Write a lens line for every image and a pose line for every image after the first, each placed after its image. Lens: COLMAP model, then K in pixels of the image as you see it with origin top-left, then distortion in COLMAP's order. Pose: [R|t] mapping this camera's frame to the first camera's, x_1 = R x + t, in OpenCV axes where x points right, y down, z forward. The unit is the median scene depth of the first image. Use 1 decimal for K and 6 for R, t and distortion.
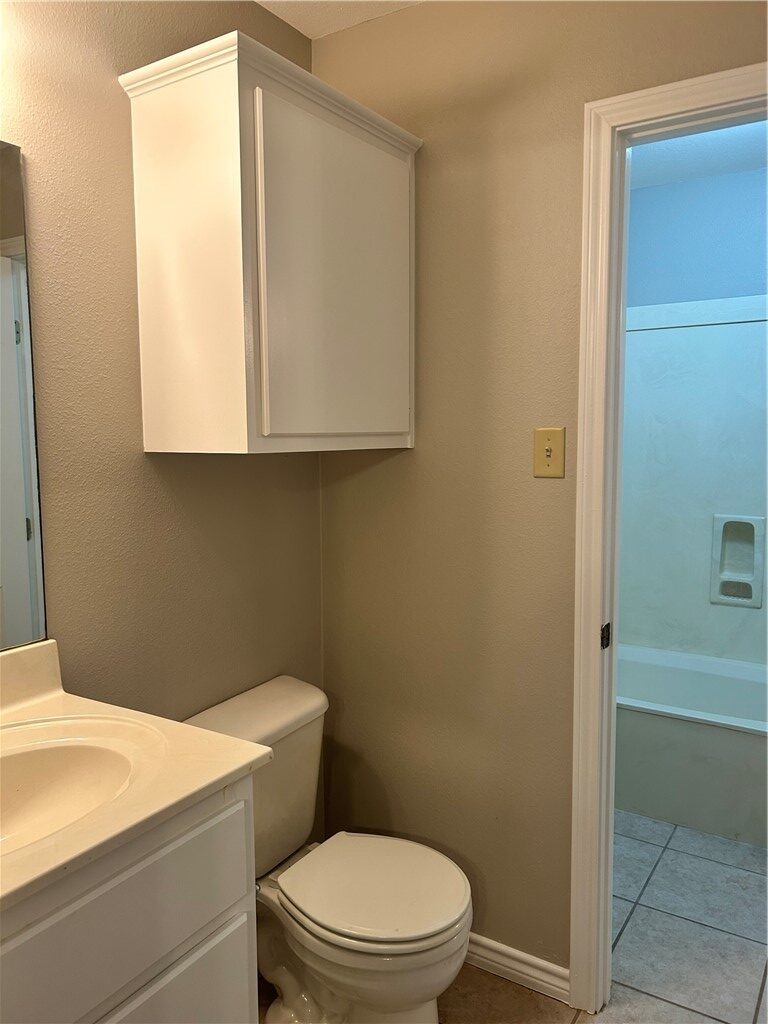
lens RADIAL K [[770.4, 0, 384.9], [0, 770.4, 512.2], [0, 0, 1]] dist [0.028751, -0.000517]
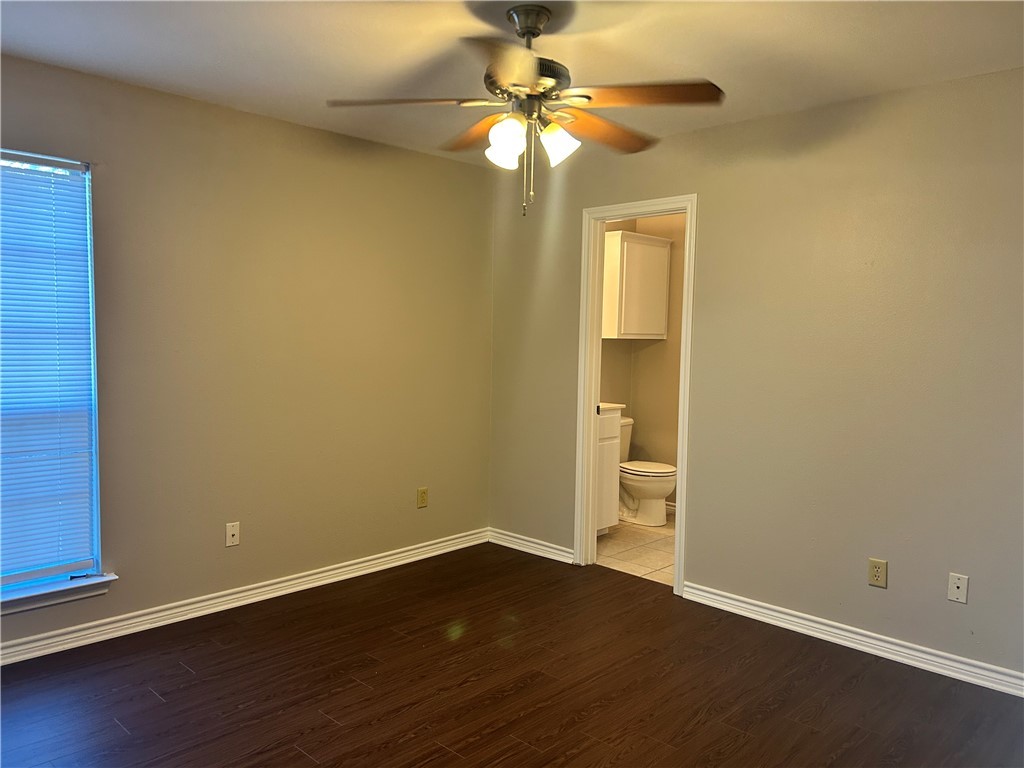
lens RADIAL K [[770.4, 0, 512.3], [0, 770.4, 386.1], [0, 0, 1]] dist [0.028751, -0.000517]
pose [[0.979251, 0.041997, -0.198254, 0.055327], [-0.047951, 0.998529, -0.025325, 0.211198], [0.196898, 0.034306, 0.979824, -2.132881]]
